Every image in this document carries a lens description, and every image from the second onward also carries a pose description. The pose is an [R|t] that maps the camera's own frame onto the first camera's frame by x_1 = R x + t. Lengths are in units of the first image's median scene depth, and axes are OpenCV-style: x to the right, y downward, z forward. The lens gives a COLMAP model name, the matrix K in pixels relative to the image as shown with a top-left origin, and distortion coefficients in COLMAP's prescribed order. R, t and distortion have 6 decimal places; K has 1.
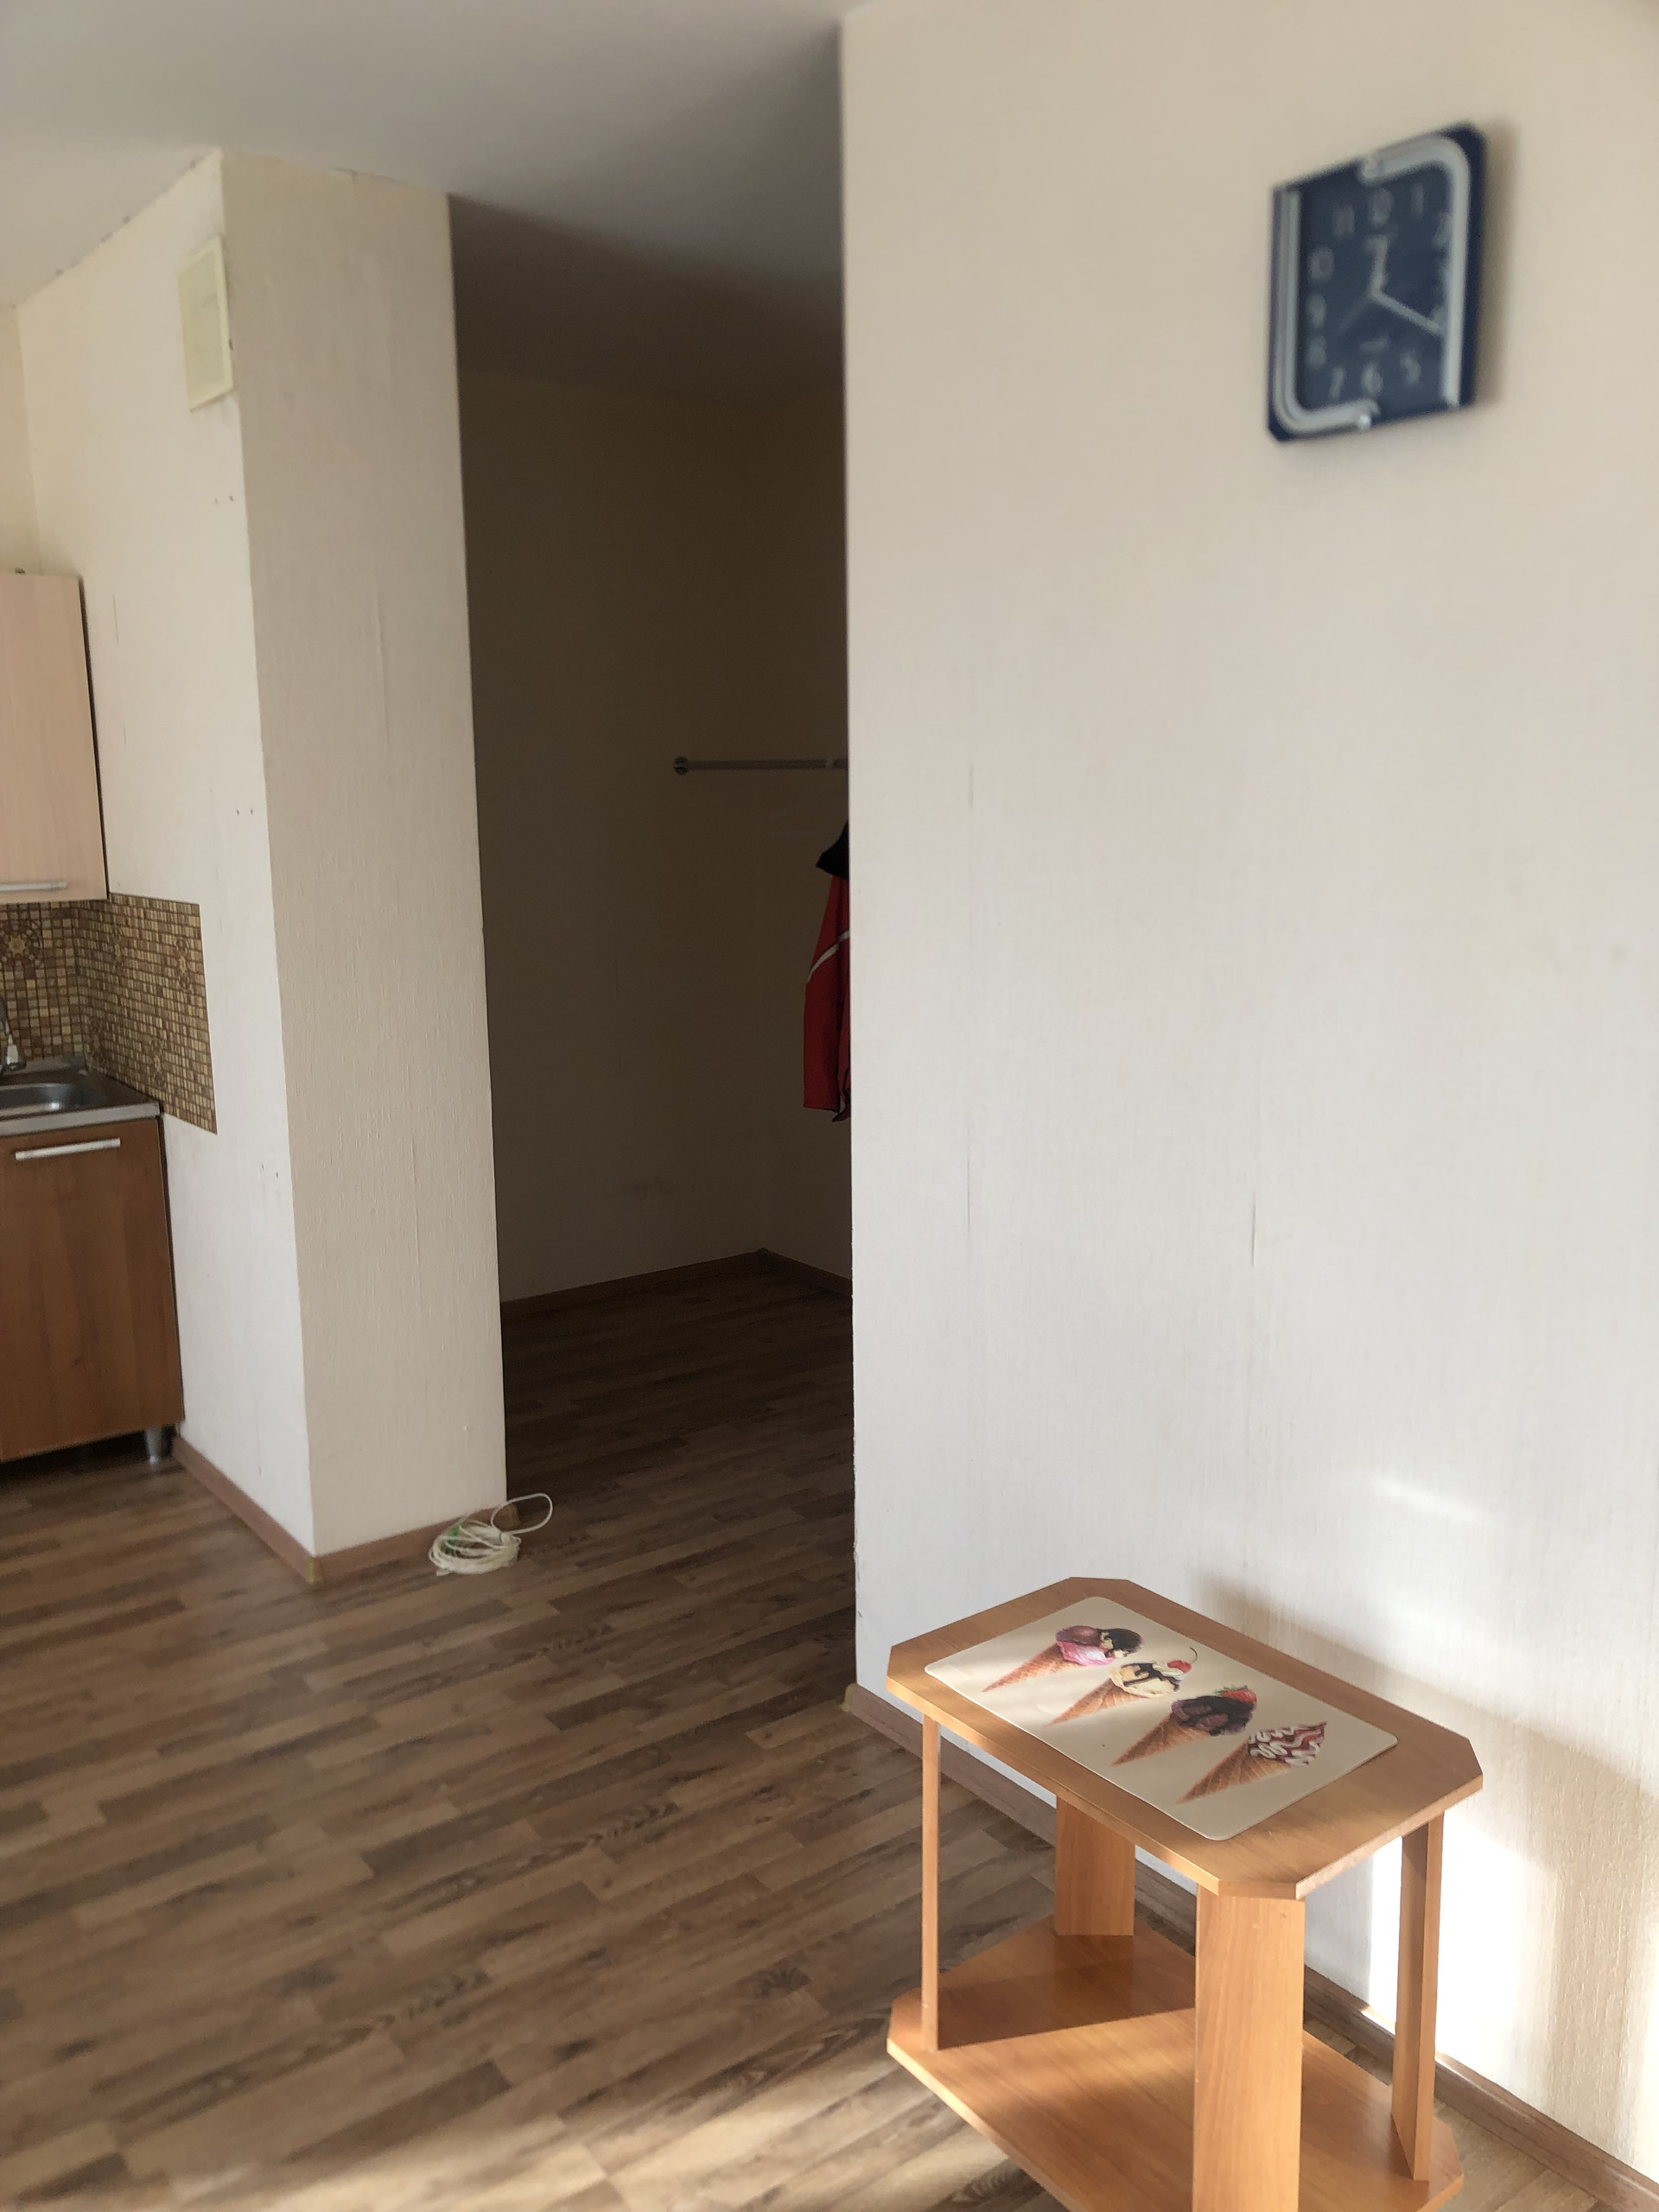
lens RADIAL K [[1808.9, 0, 826.9], [0, 1808.9, 1108.8], [0, 0, 1]] dist [-0.008803, 0.001931]
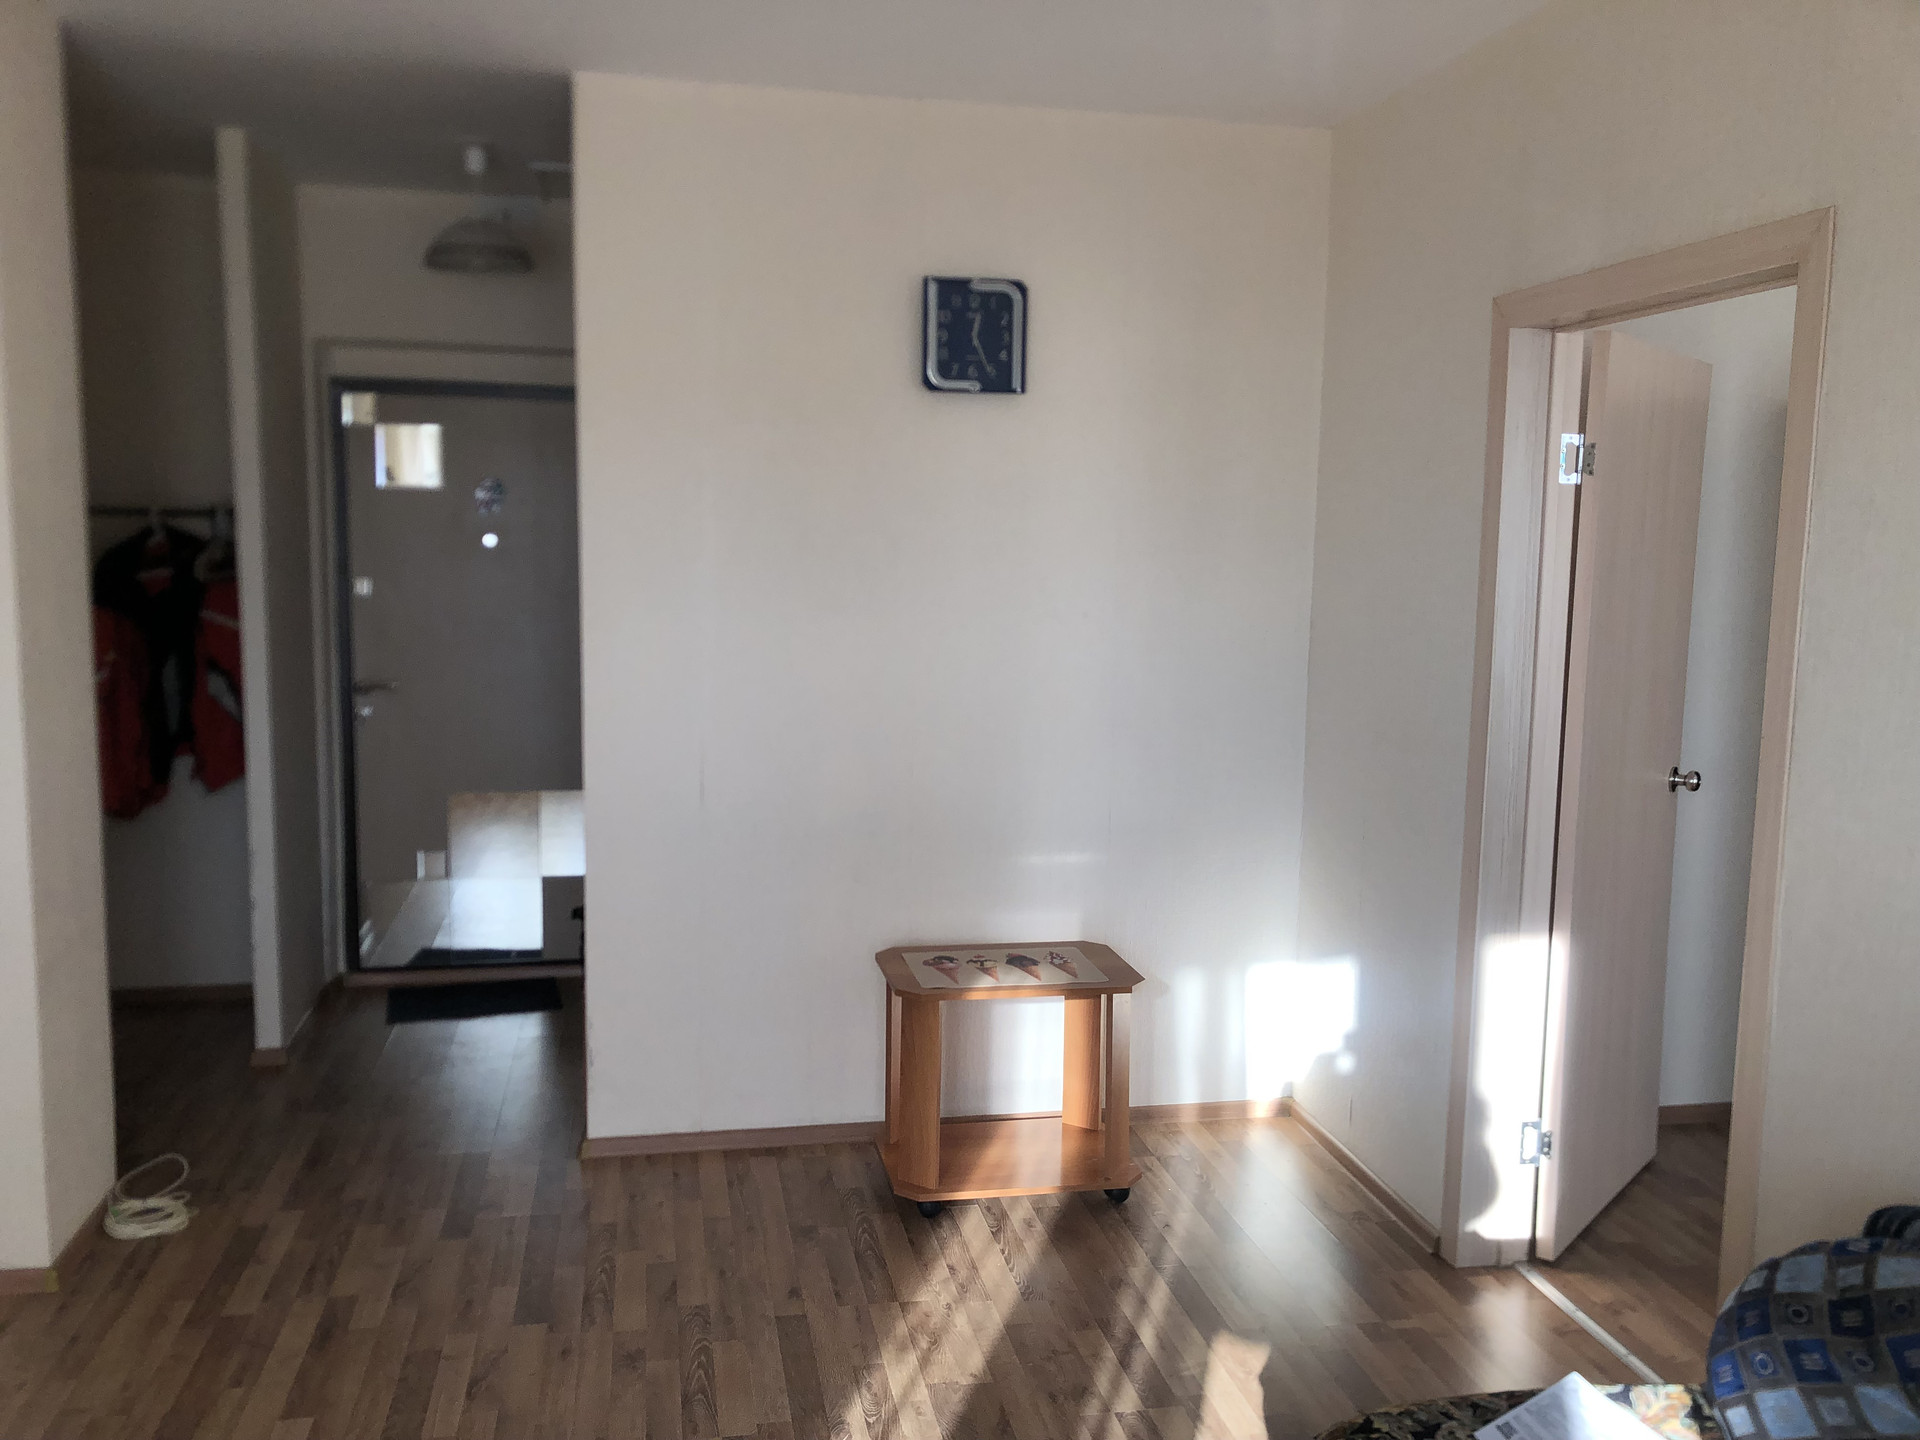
lens RADIAL K [[1570.1, 0, 959.0], [0, 1570.1, 718.5], [0, 0, 1]] dist [-0.008803, 0.001931]
pose [[0.419337, -0.082275, 0.904095, -1.504067], [0.140609, 0.989753, 0.024854, -0.018954], [-0.896876, 0.116702, 0.426608, 0.208054]]
